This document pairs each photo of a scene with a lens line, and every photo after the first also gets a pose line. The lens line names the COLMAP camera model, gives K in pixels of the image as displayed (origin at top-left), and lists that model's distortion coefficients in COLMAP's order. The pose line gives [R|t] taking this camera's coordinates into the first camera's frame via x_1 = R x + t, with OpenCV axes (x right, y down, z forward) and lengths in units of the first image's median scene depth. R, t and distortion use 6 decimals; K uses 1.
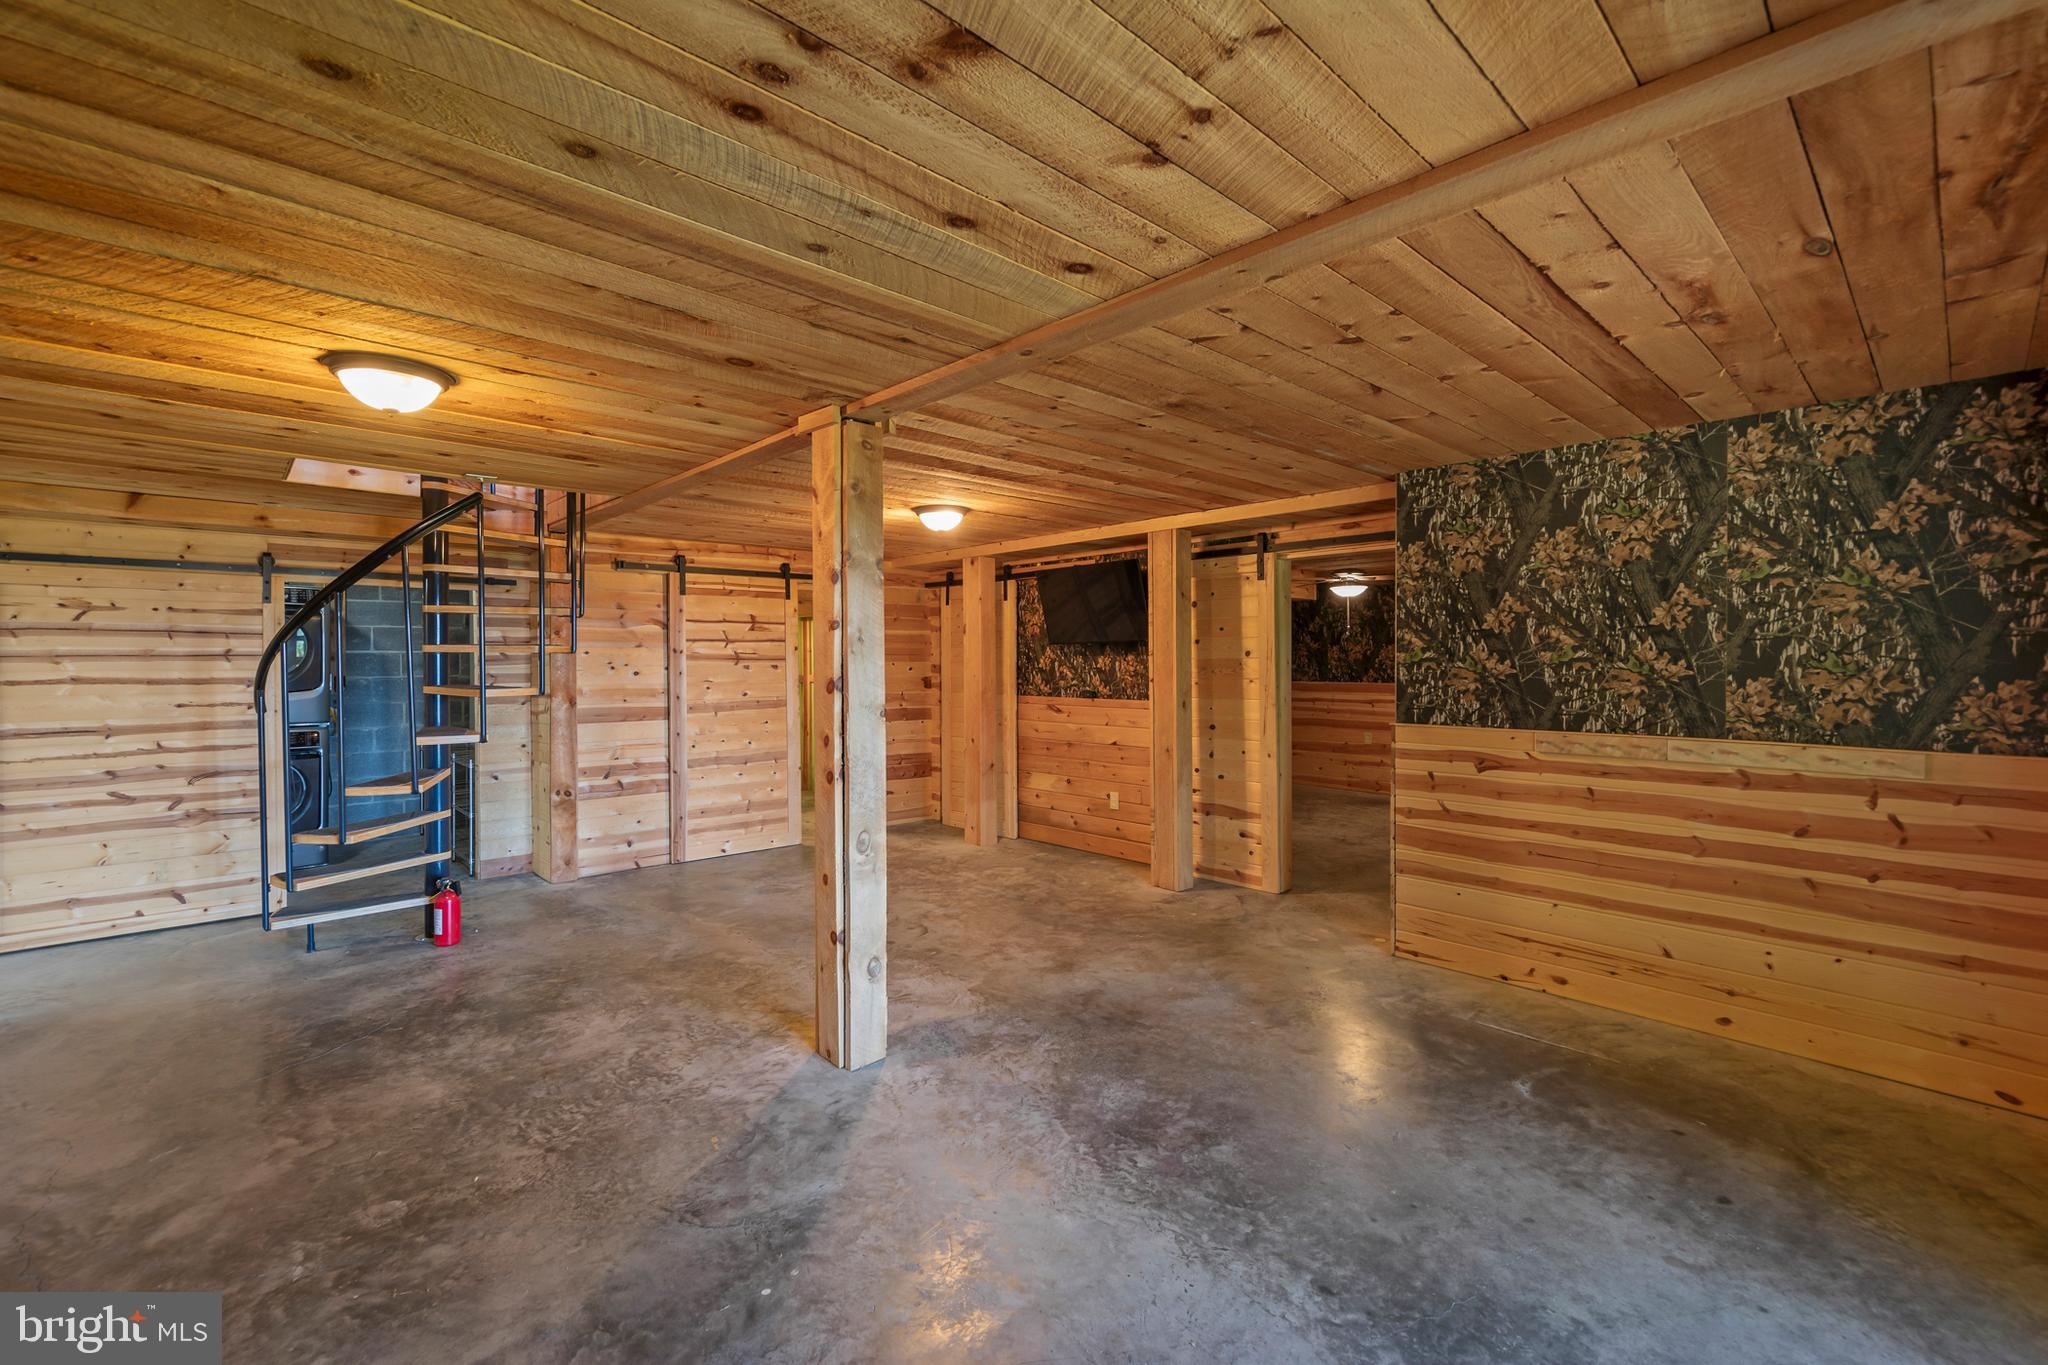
lens RADIAL K [[883.5, 0, 963.5], [0, 883.5, 665.8], [0, 0, 1]] dist [0.008439, -0.001210]
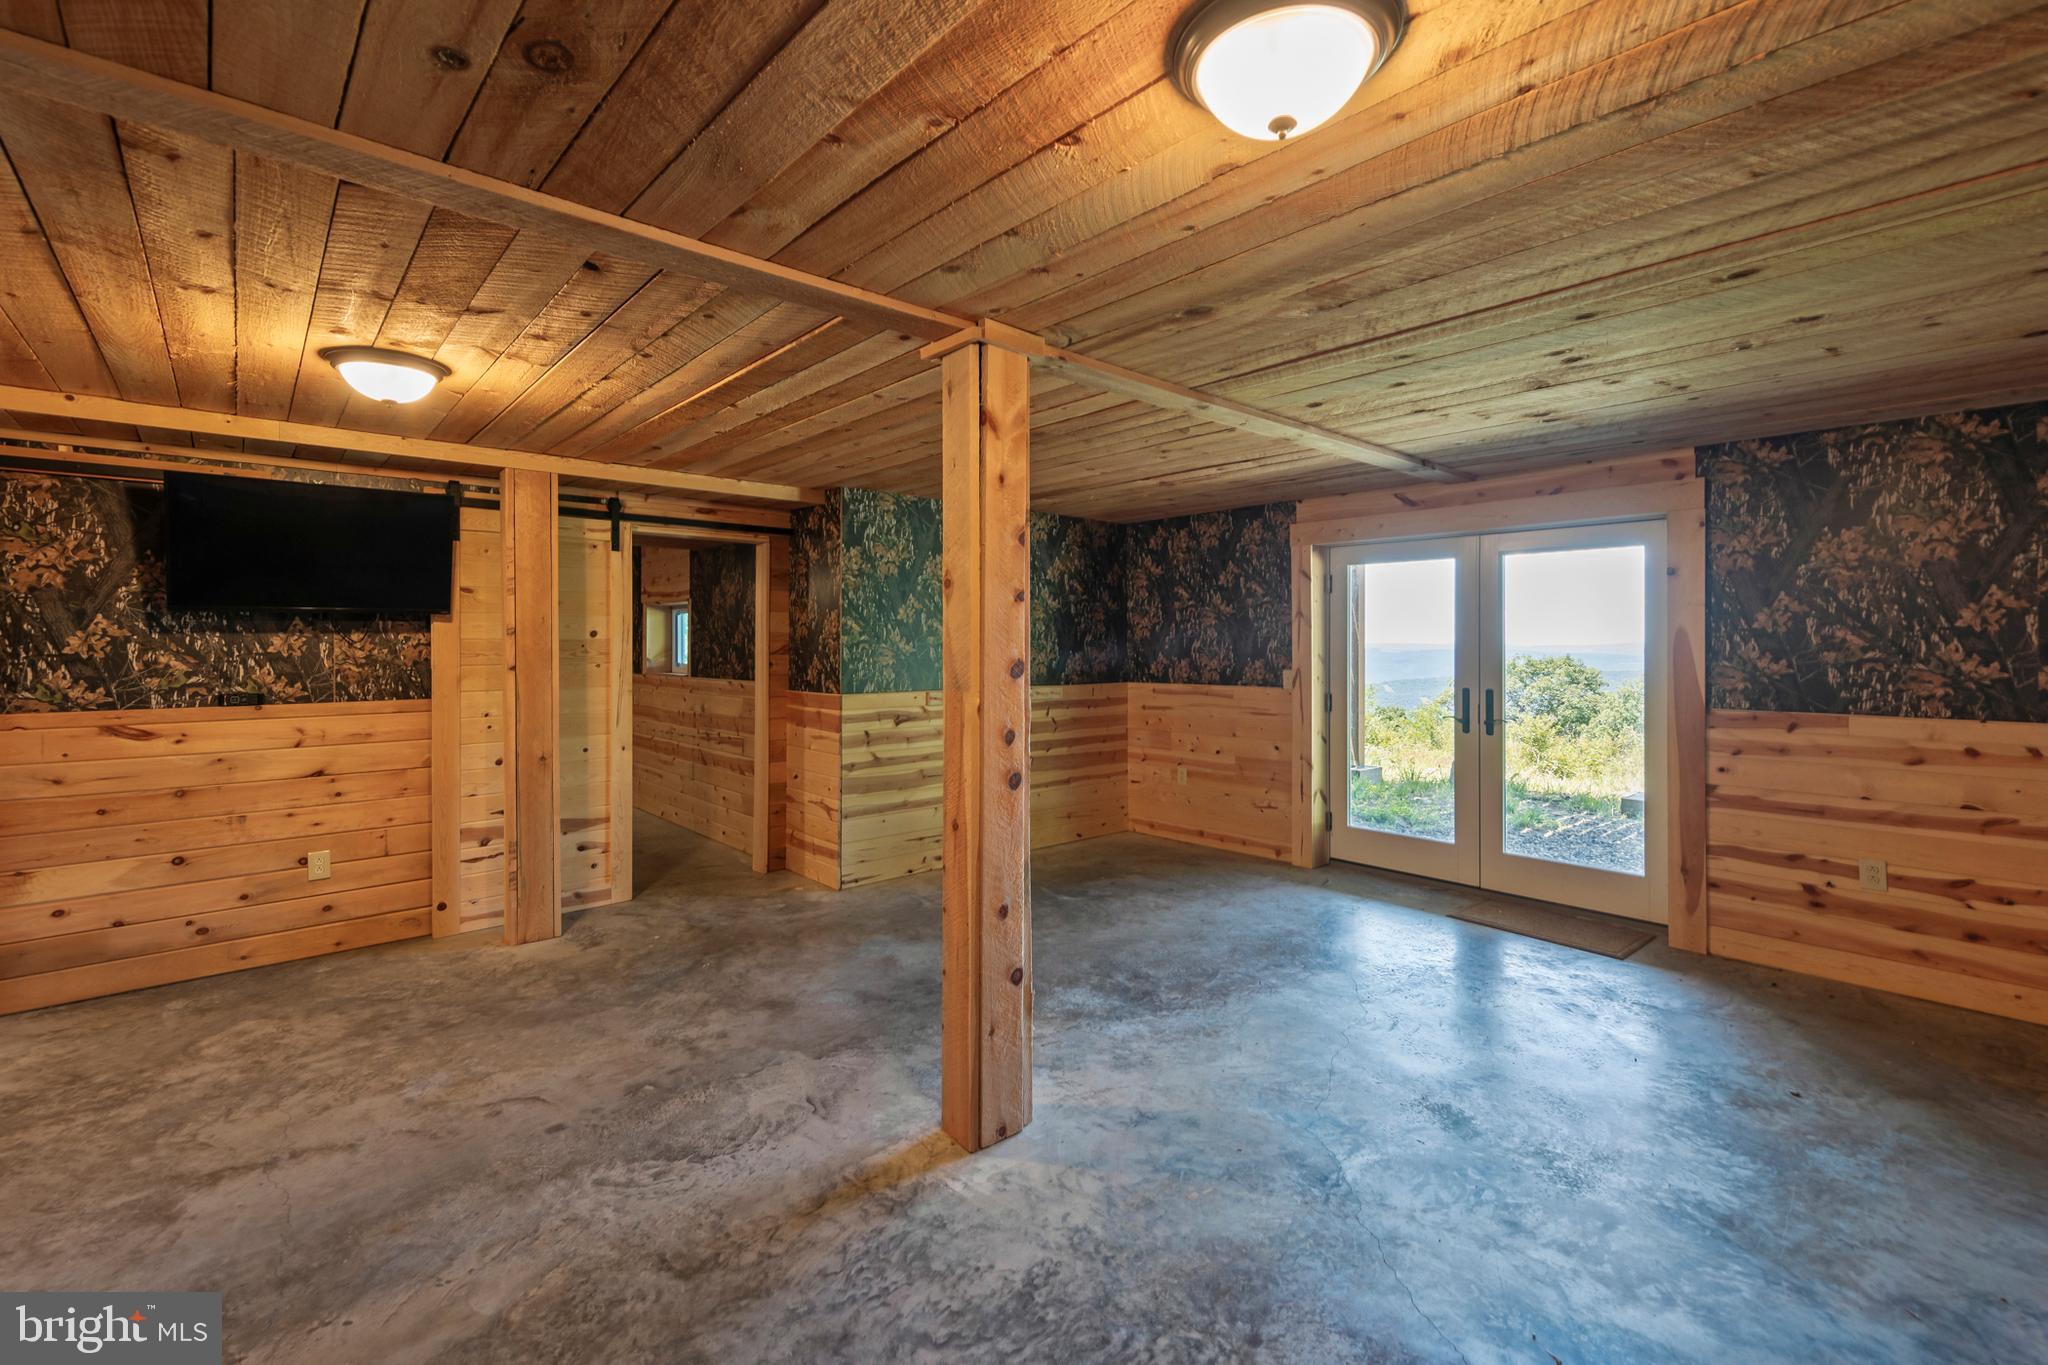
lens RADIAL K [[883.5, 0, 1086.4], [0, 883.5, 637.9], [0, 0, 1]] dist [0.008439, -0.001210]
pose [[-0.049988, 0.010145, 0.998698, -0.791644], [0.006133, 0.999933, -0.009851, 0.001984], [-0.998731, 0.005633, -0.050047, 0.795459]]
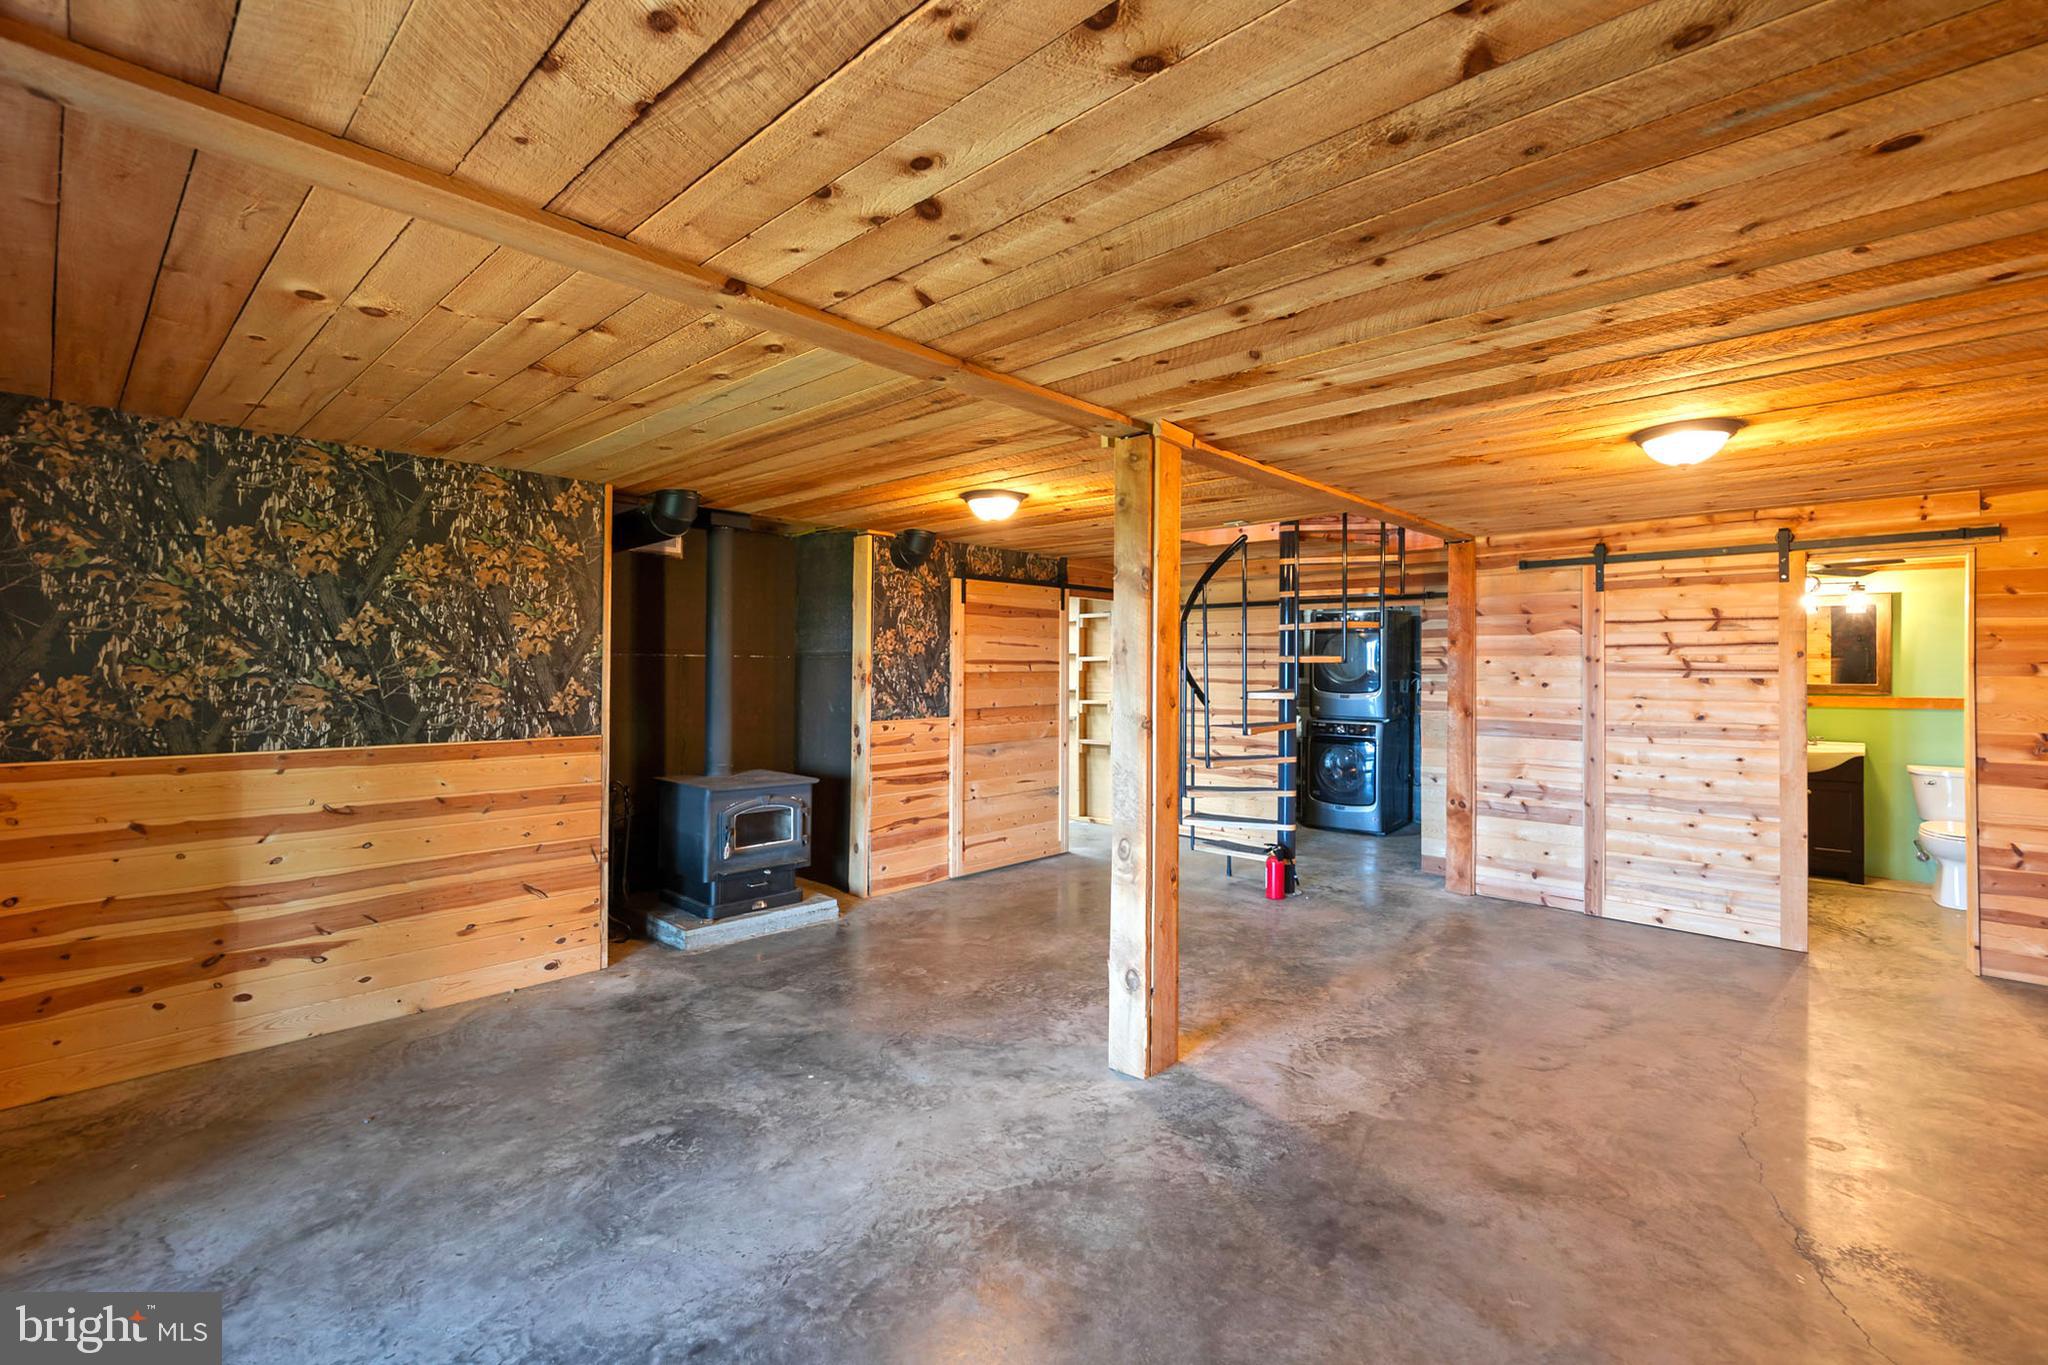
lens RADIAL K [[883.5, 0, 1064.1], [0, 883.5, 658.1], [0, 0, 1]] dist [0.008439, -0.001210]
pose [[0.112111, -0.006720, -0.993673, 0.725881], [-0.010354, 0.999915, -0.007931, -0.010532], [0.993642, 0.011178, 0.112032, 0.665085]]
